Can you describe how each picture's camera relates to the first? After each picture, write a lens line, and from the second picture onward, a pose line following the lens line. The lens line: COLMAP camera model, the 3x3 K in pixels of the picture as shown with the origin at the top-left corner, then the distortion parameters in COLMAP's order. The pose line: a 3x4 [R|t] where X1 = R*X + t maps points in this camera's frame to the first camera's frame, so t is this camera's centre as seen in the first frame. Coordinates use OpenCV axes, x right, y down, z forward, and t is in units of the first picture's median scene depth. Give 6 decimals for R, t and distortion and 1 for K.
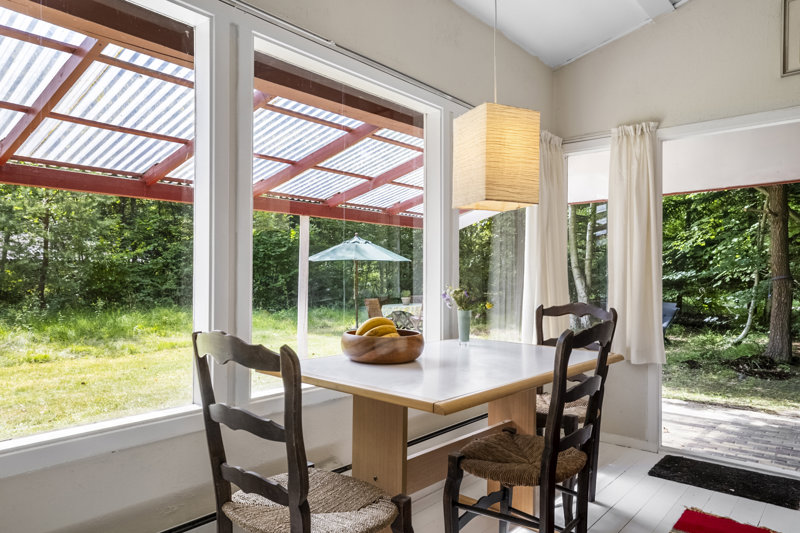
lens RADIAL K [[534.2, 0, 395.9], [0, 534.2, 272.2], [0, 0, 1]] dist [0.004884, 0.003087]
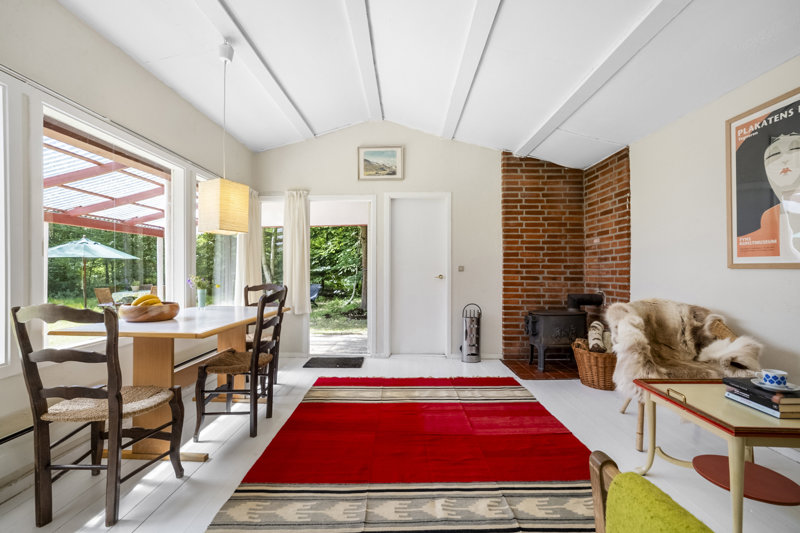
lens RADIAL K [[349.7, 0, 398.1], [0, 349.7, 268.6], [0, 0, 1]] dist [0.001469, 0.001517]
pose [[0.769628, -0.003245, 0.638485, -0.080620], [0.000158, 0.999988, 0.004892, -0.000645], [-0.638493, -0.003664, 0.769619, -0.211197]]
